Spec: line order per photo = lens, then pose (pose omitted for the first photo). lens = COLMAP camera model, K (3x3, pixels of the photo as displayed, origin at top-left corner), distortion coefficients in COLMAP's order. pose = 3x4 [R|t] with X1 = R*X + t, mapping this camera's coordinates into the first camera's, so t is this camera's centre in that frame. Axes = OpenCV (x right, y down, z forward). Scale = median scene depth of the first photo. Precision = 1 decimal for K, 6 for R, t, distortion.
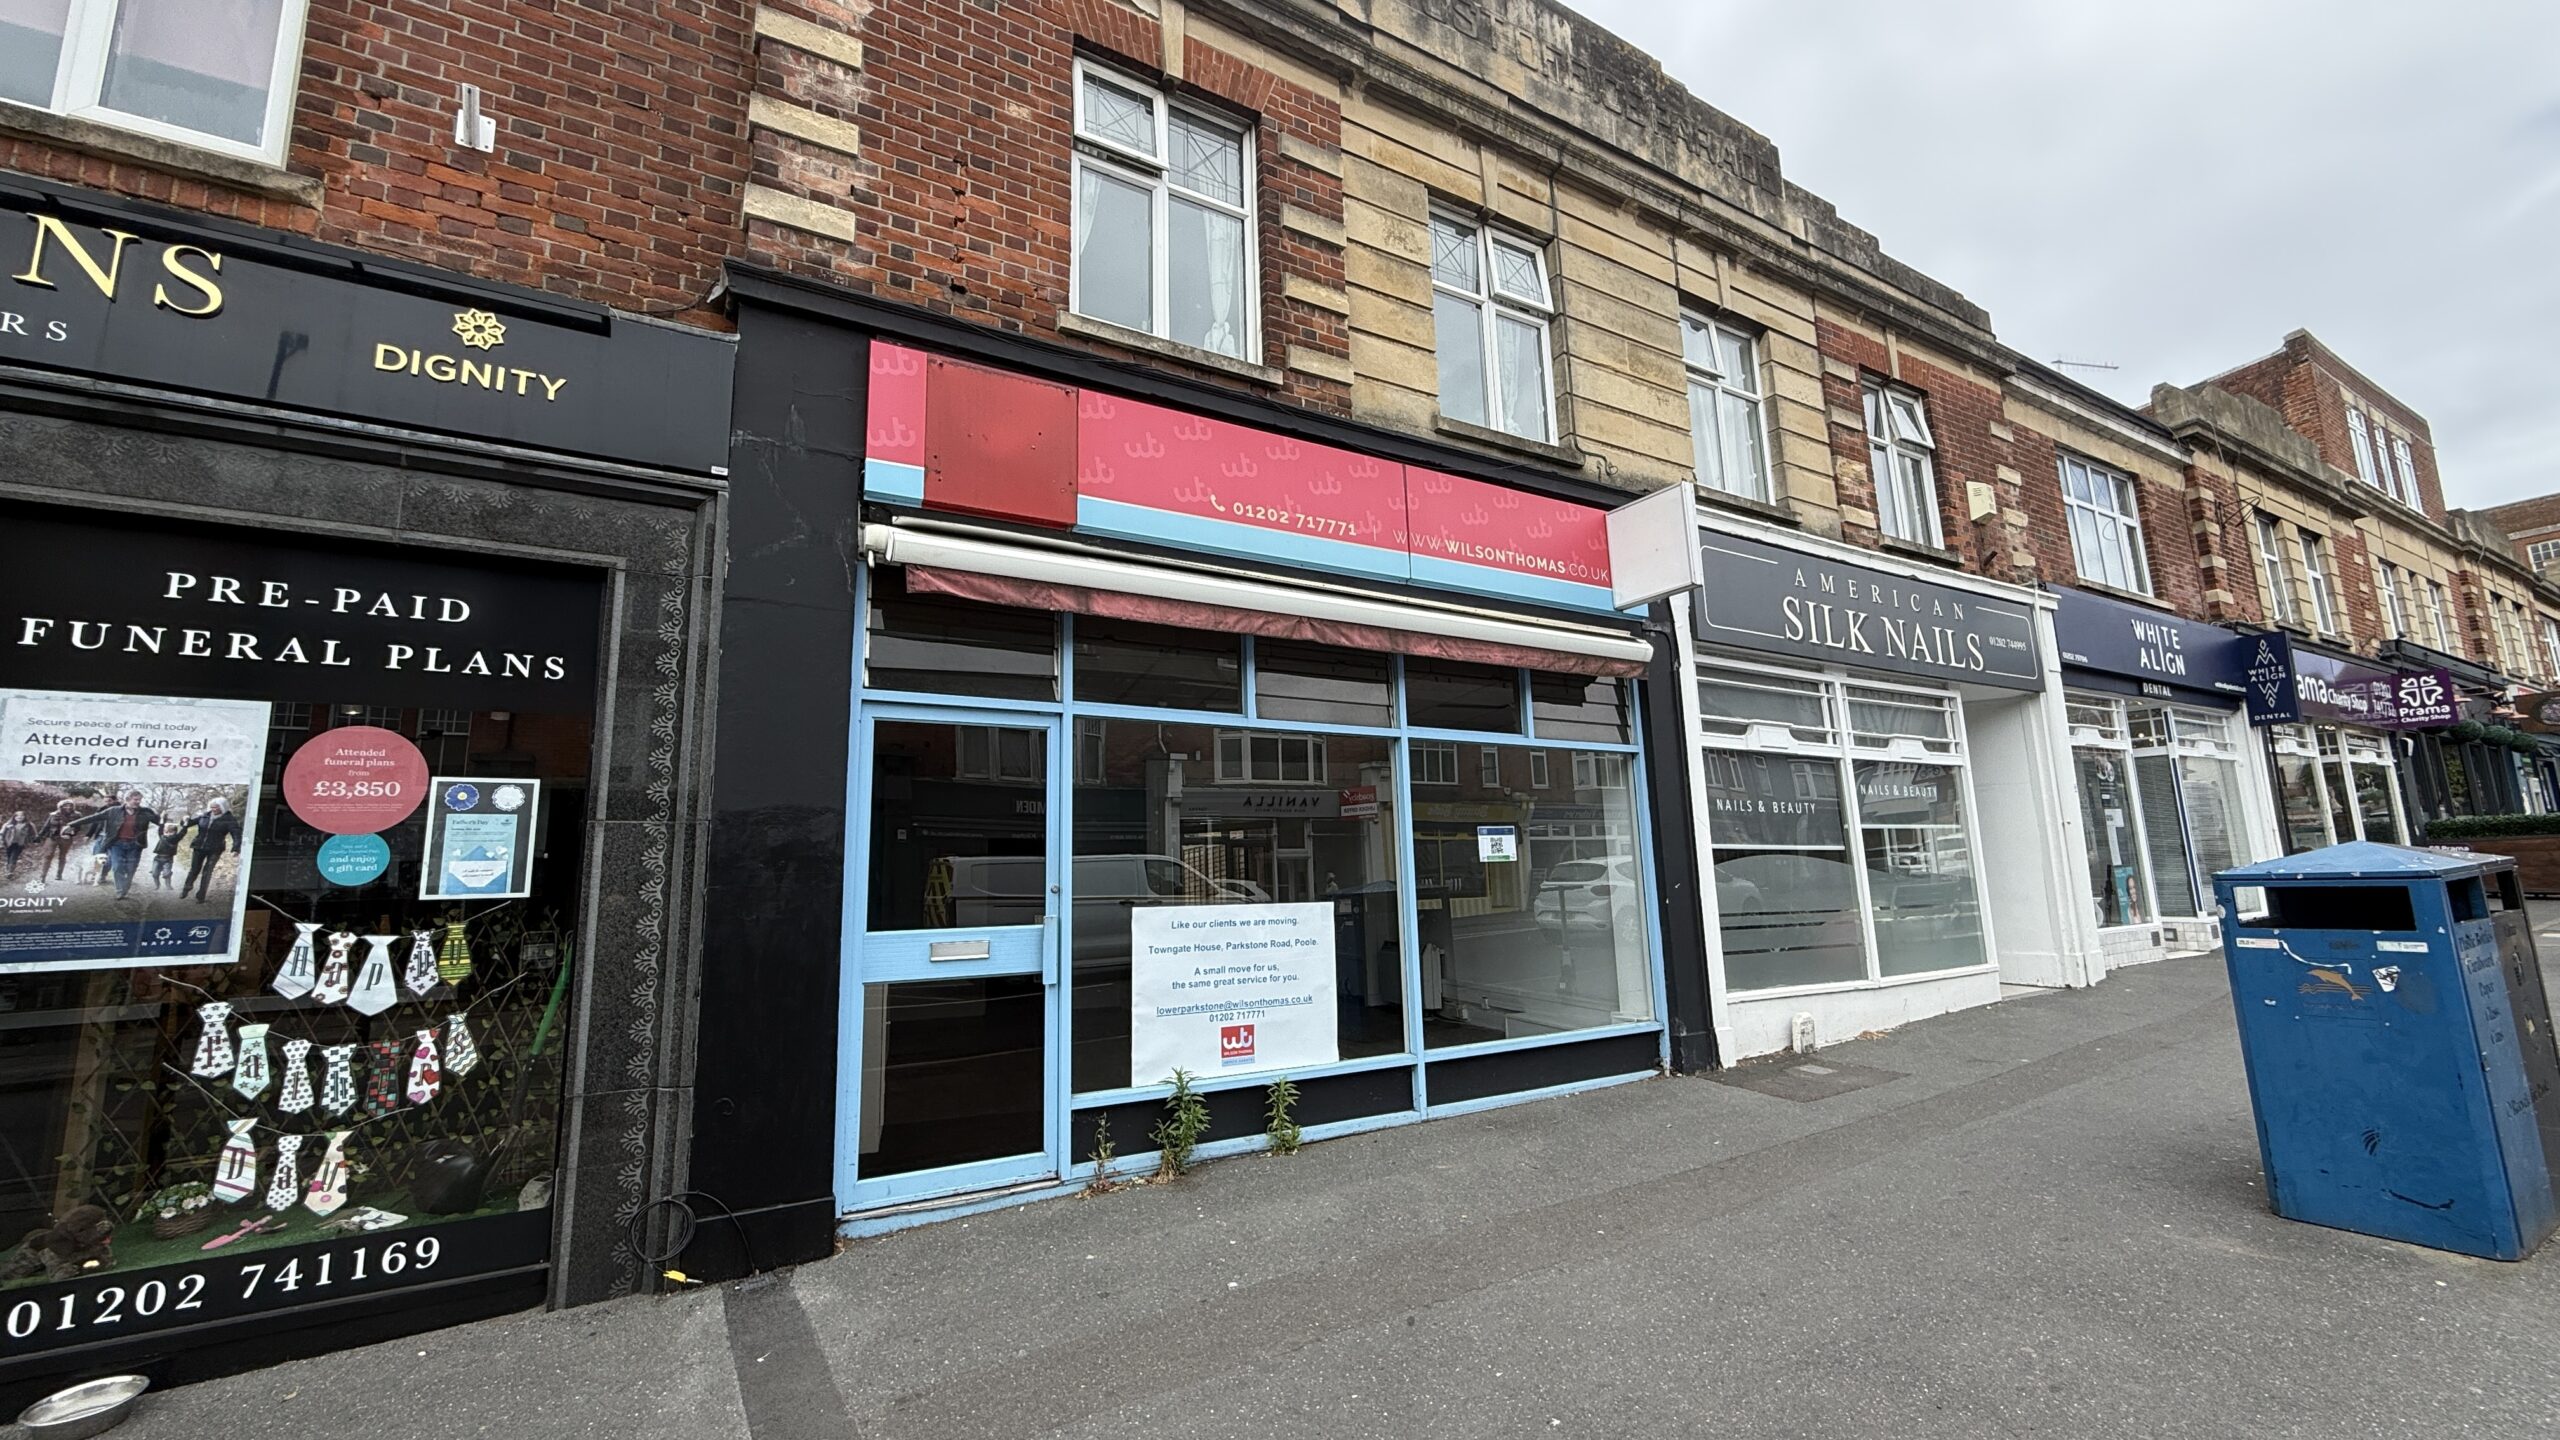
lens RADIAL K [[1026.4, 0, 1287.3], [0, 1026.4, 713.4], [0, 0, 1]] dist [-0.000158, 0.000097]
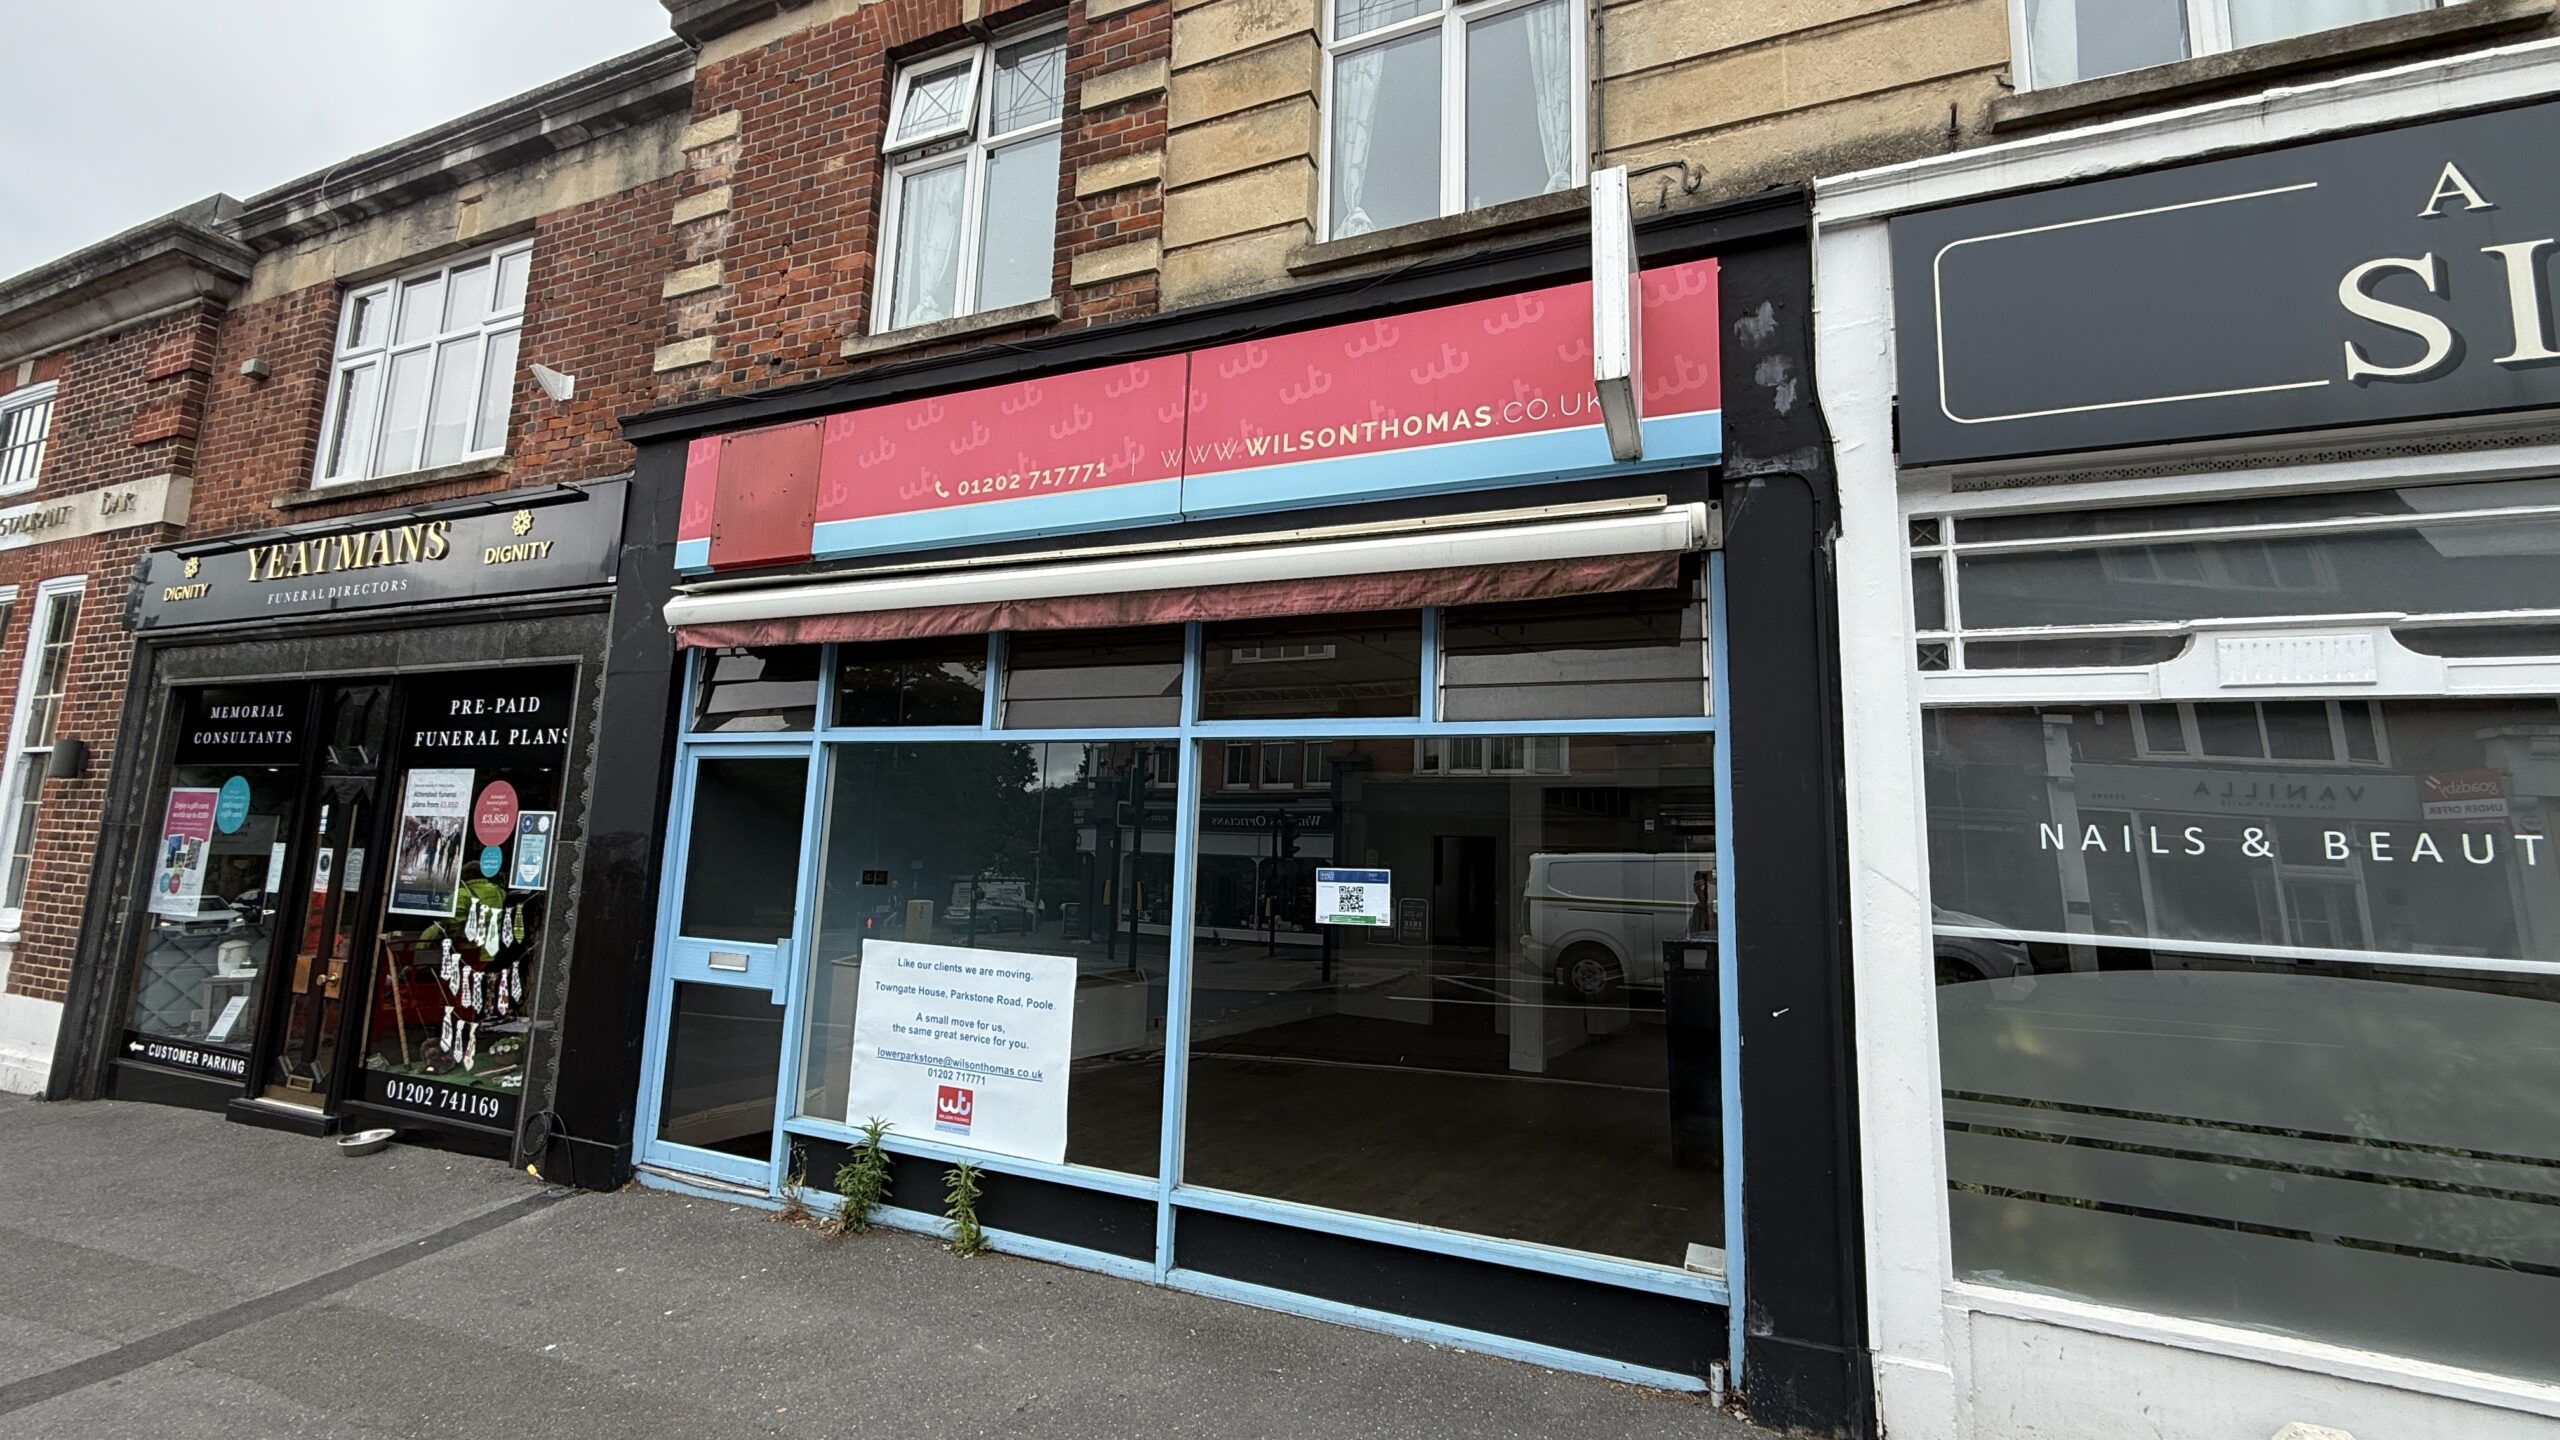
lens RADIAL K [[1026.4, 0, 1283.0], [0, 1026.4, 721.0], [0, 0, 1]] dist [-0.000158, 0.000097]
pose [[0.592893, -0.059566, -0.803075, 0.886621], [0.083600, 0.996425, -0.012188, 0.031455], [0.800930, -0.059911, 0.595753, 0.772703]]
